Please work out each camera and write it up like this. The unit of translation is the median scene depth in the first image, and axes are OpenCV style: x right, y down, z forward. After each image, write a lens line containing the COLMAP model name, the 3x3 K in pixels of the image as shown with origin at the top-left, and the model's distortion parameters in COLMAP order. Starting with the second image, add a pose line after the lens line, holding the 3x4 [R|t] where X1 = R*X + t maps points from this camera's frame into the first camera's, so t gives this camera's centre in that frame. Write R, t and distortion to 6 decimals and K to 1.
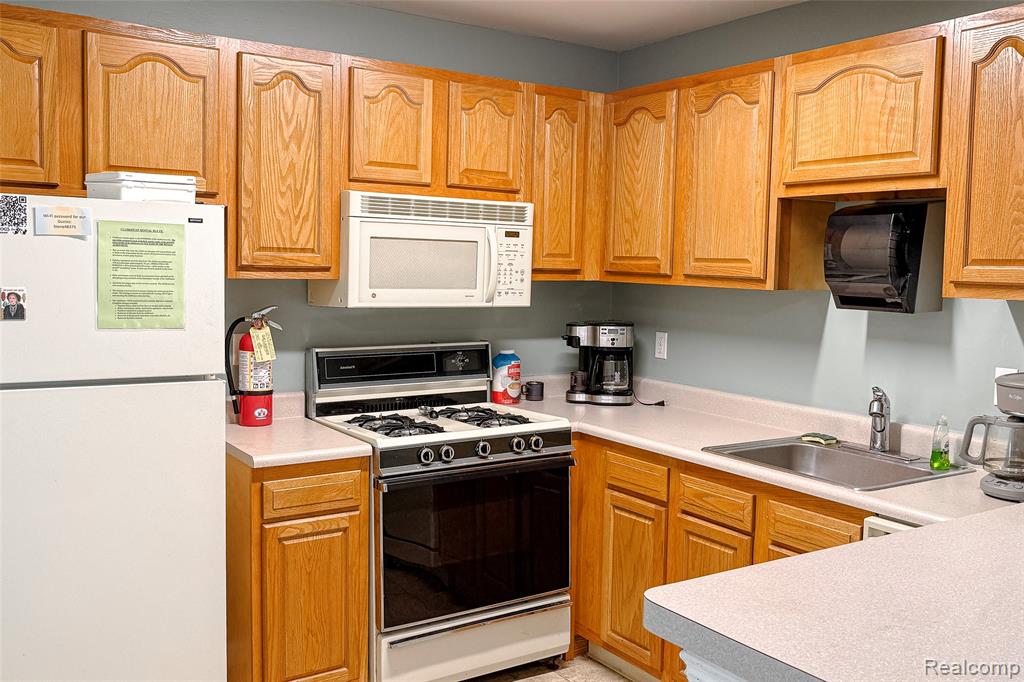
lens RADIAL K [[929.6, 0, 520.7], [0, 929.6, 339.6], [0, 0, 1]] dist [-0.010715, -0.001974]
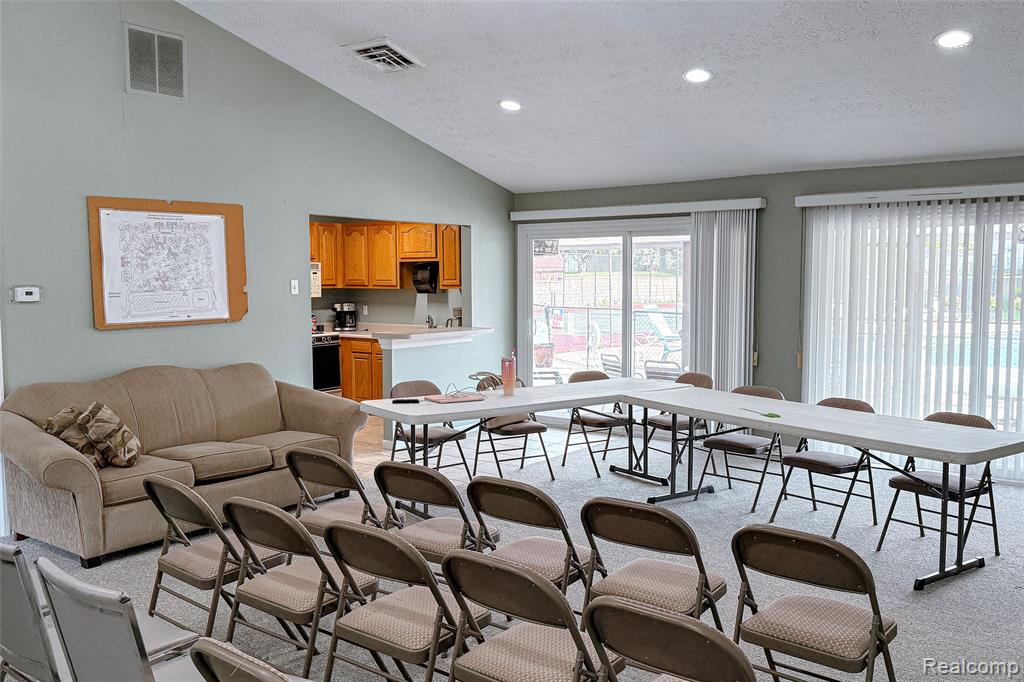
lens RADIAL K [[929.6, 0, 515.5], [0, 929.6, 345.3], [0, 0, 1]] dist [-0.010715, -0.001974]
pose [[0.940683, -0.047903, 0.335888, -0.409409], [0.050775, 0.998710, 0.000230, 0.148336], [-0.335466, 0.016838, 0.941902, -1.993361]]
